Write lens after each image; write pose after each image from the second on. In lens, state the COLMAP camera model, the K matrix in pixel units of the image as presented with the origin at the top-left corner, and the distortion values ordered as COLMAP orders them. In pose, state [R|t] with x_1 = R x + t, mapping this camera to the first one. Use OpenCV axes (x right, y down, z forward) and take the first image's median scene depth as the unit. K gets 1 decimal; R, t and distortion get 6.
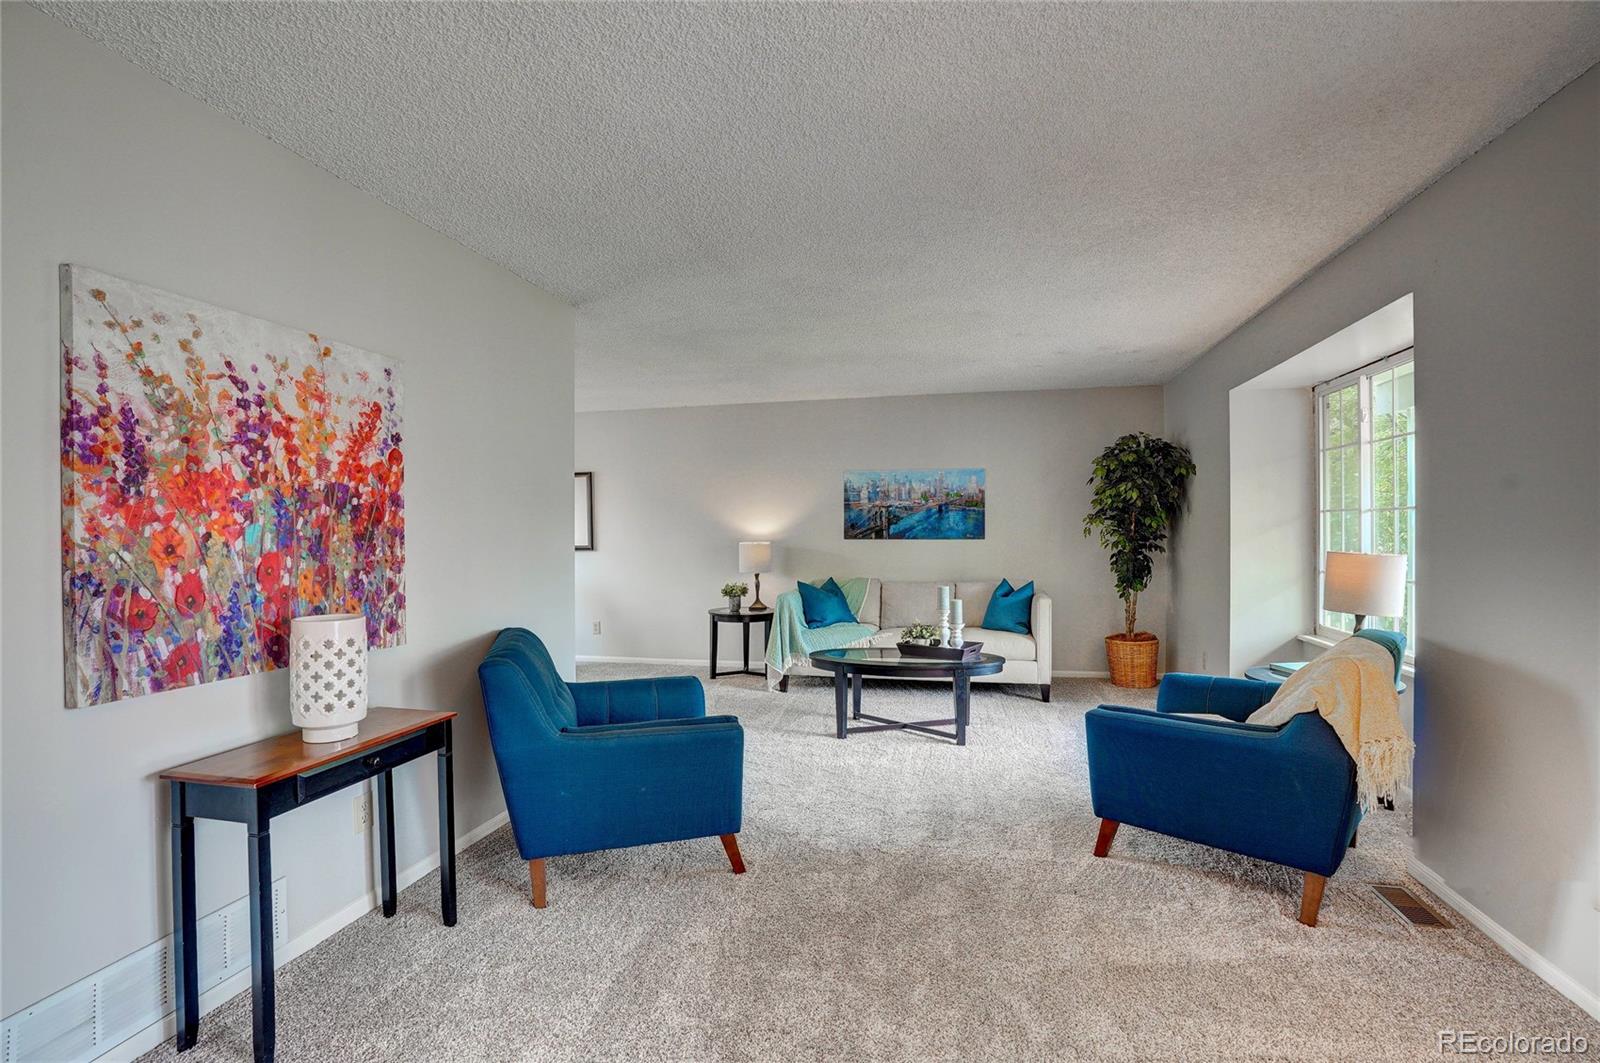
lens RADIAL K [[743.2, 0, 800.0], [0, 743.2, 531.5], [0, 0, 1]] dist [-0.068401, 0.028105]
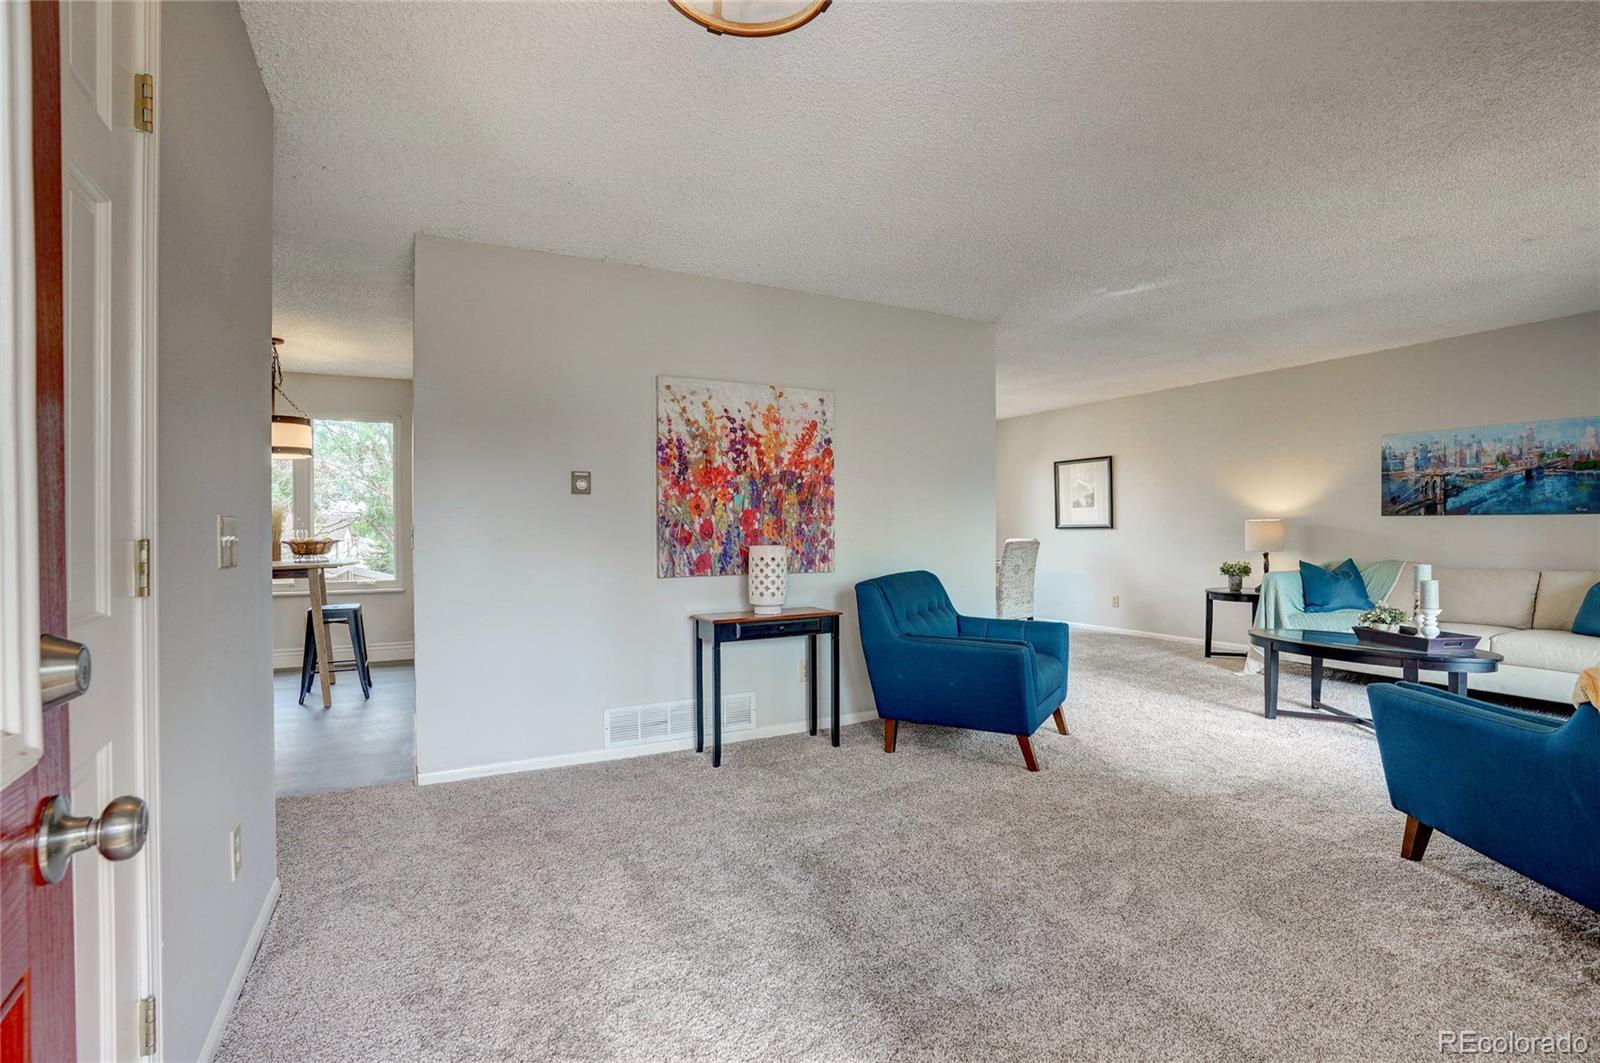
lens RADIAL K [[743.2, 0, 800.0], [0, 743.2, 531.5], [0, 0, 1]] dist [-0.068401, 0.028105]
pose [[0.659736, 0.008793, -0.751446, 0.739100], [-0.000604, 0.999937, 0.011171, 0.060413], [0.751497, -0.006916, 0.659700, -0.137473]]
